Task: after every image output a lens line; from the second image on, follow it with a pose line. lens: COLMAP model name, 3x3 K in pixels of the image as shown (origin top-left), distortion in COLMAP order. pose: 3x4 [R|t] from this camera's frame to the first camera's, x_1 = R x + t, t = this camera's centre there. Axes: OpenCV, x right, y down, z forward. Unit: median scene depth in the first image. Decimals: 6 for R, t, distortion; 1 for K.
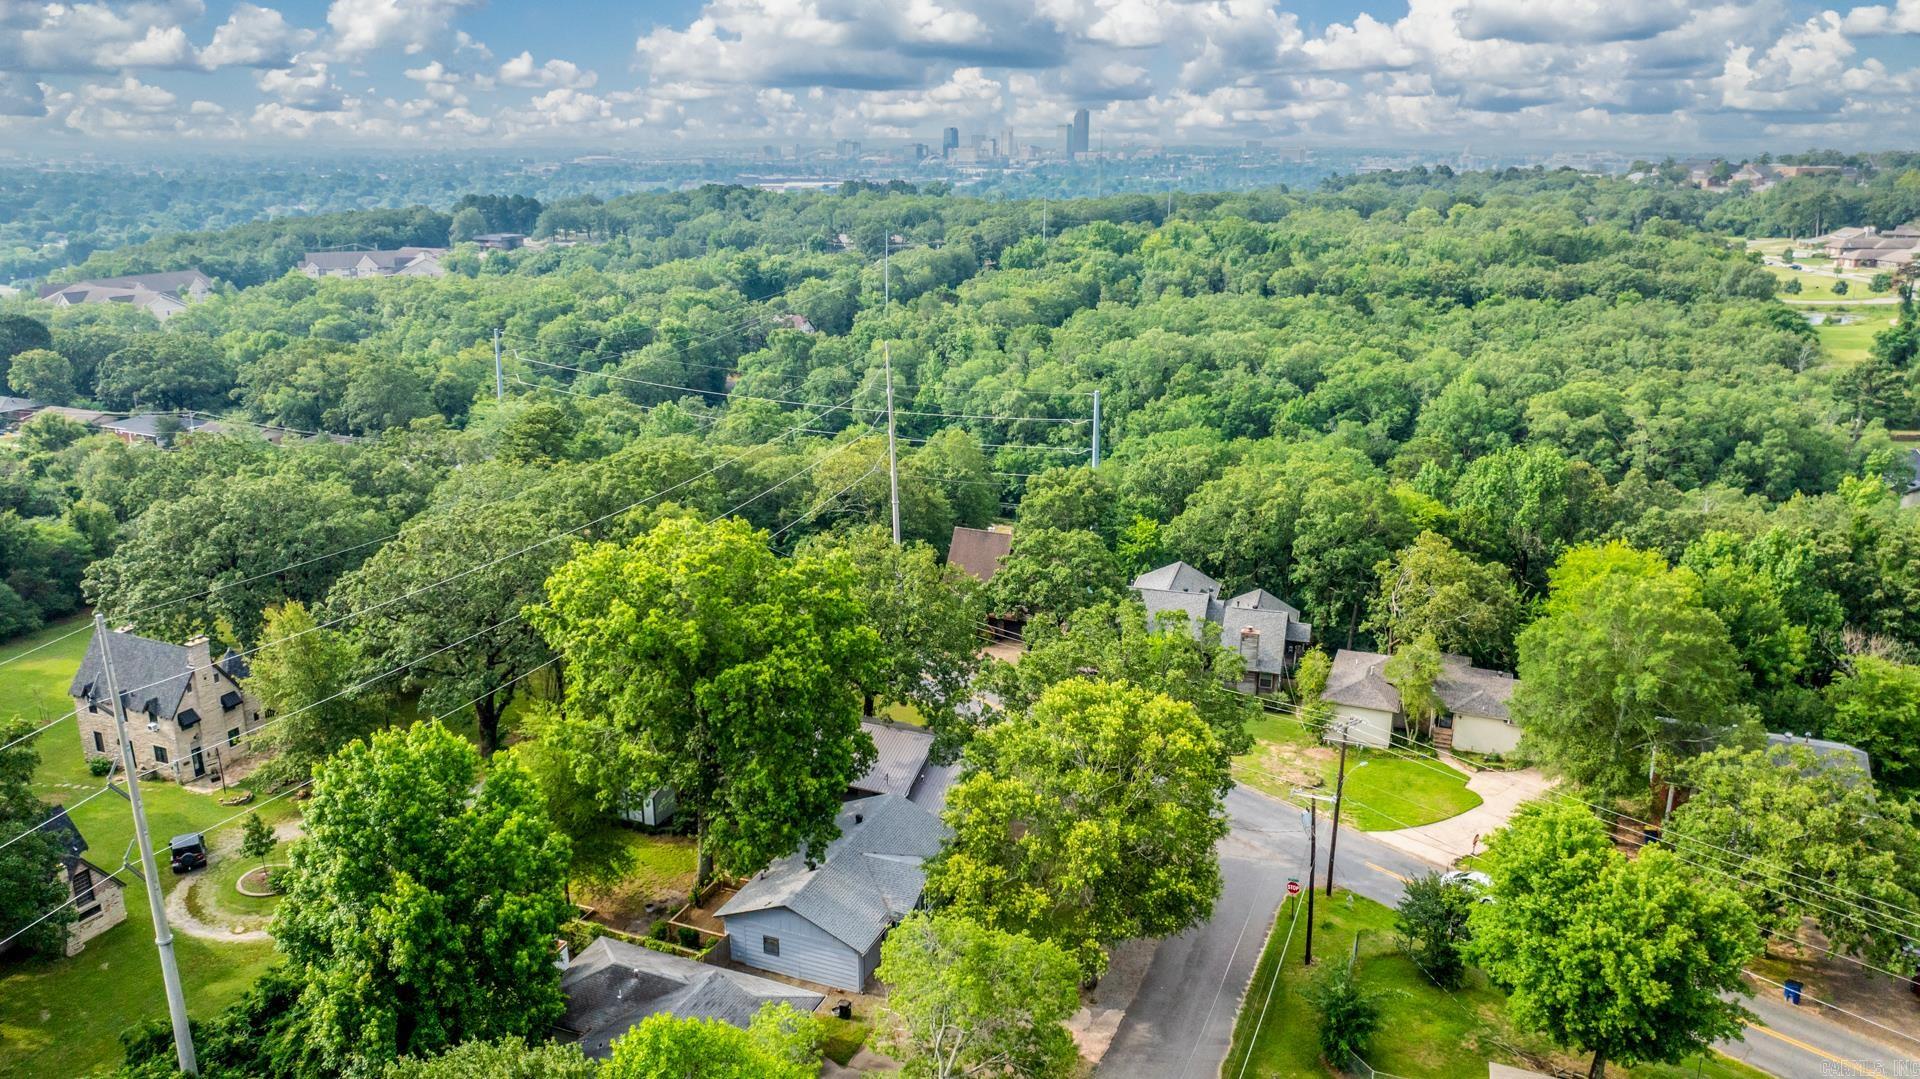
lens RADIAL K [[1364.2, 0, 957.7], [0, 1364.2, 541.9], [0, 0, 1]] dist [-0.016064, -0.003933]
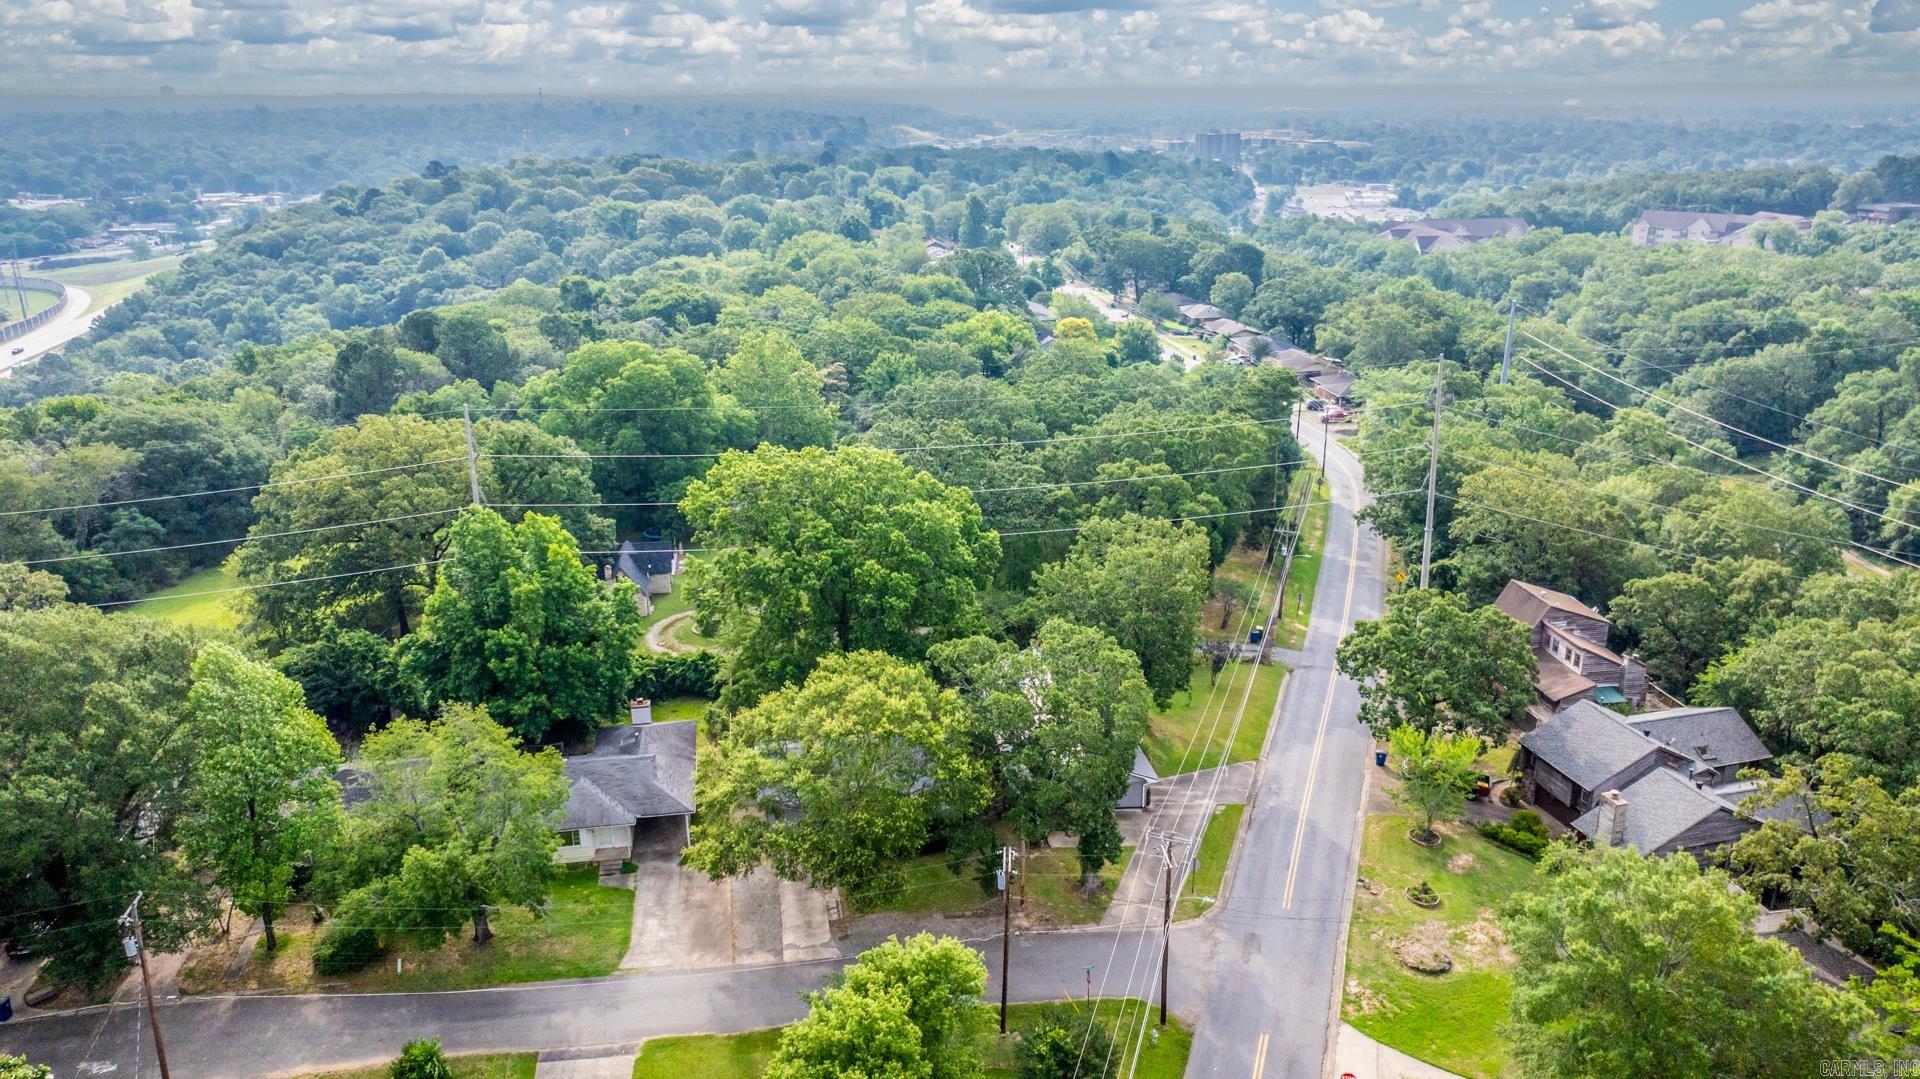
lens RADIAL K [[1364.2, 0, 959.9], [0, 1364.2, 532.7], [0, 0, 1]] dist [-0.016064, -0.003933]
pose [[0.522171, 0.259218, -0.812492, 0.218353], [-0.234563, 0.959599, 0.155403, -0.039021], [0.819950, 0.109434, 0.561878, 0.095625]]
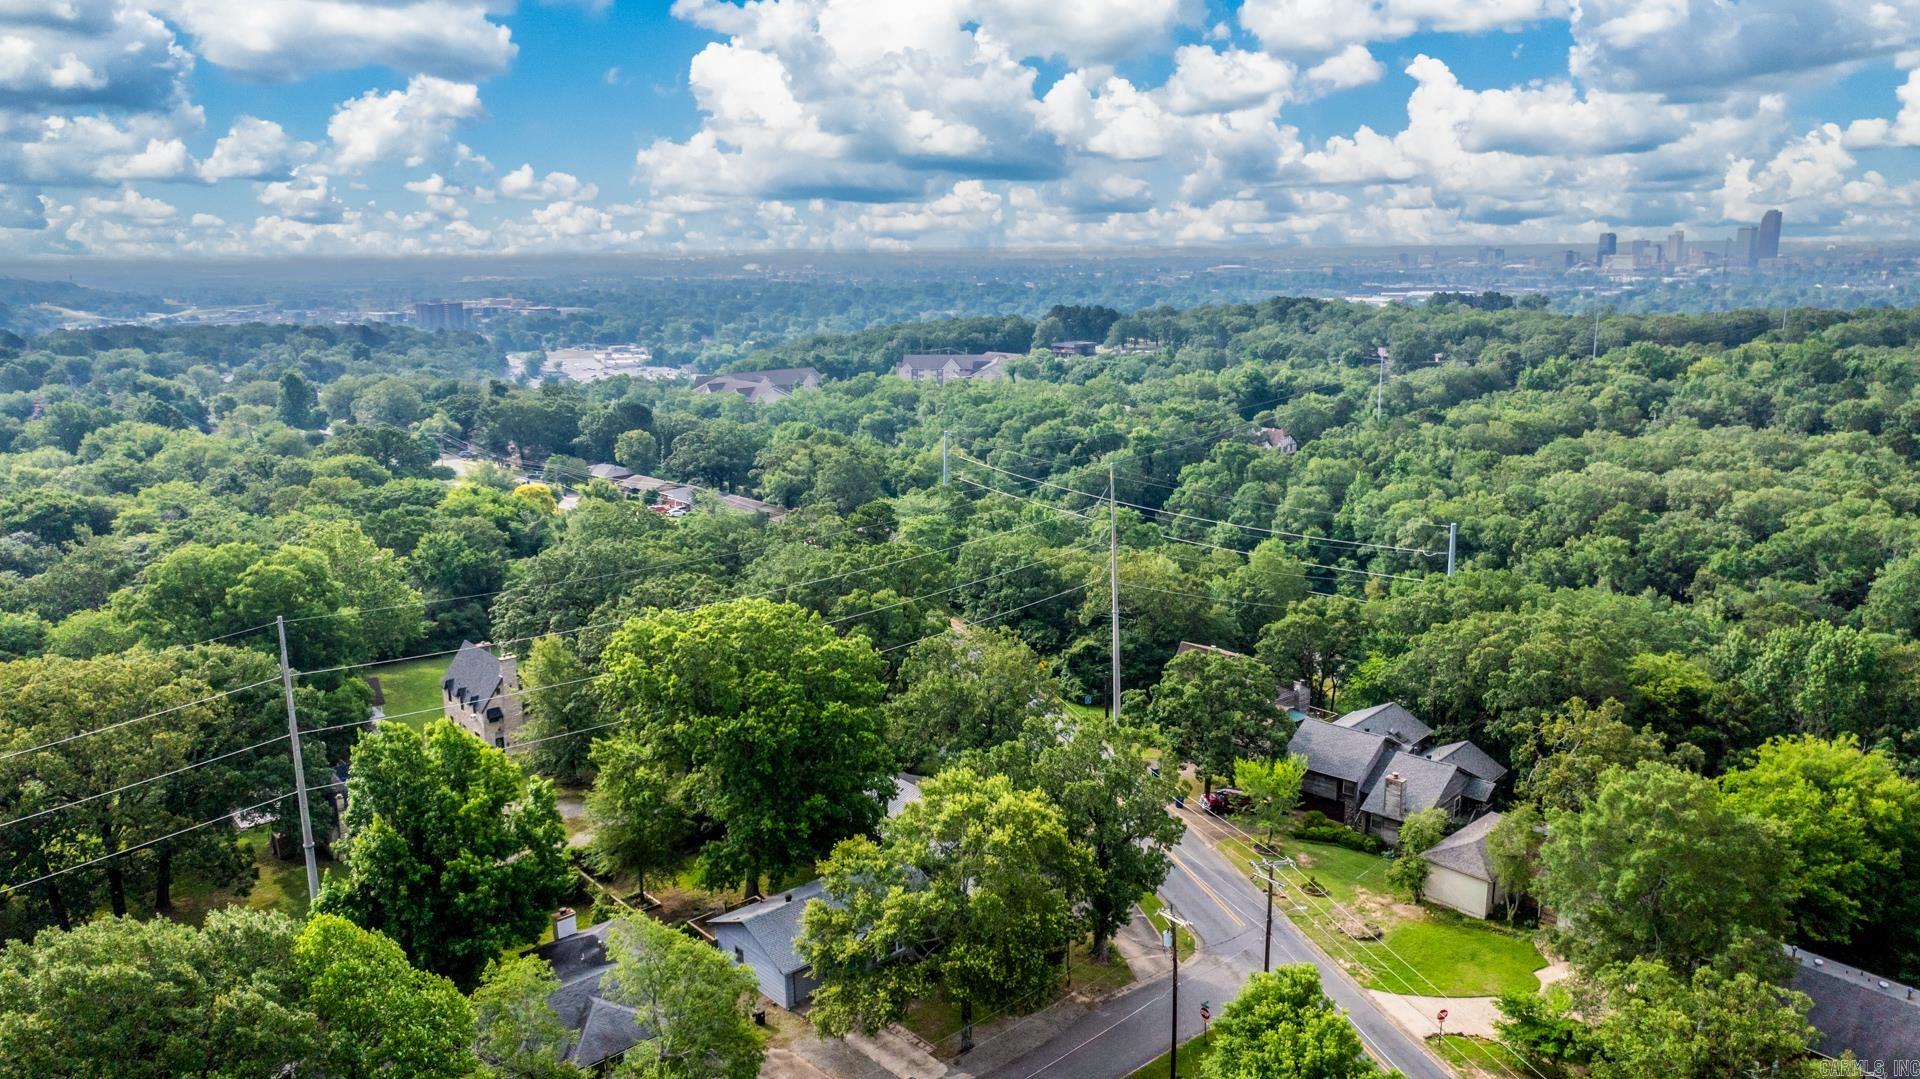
lens RADIAL K [[1364.2, 0, 957.8], [0, 1364.2, 533.4], [0, 0, 1]] dist [-0.016064, -0.003933]
pose [[0.898094, 0.076537, -0.433093, 0.125159], [-0.111089, 0.992287, -0.055004, -0.007203], [0.425543, 0.097511, 0.899669, -0.010233]]
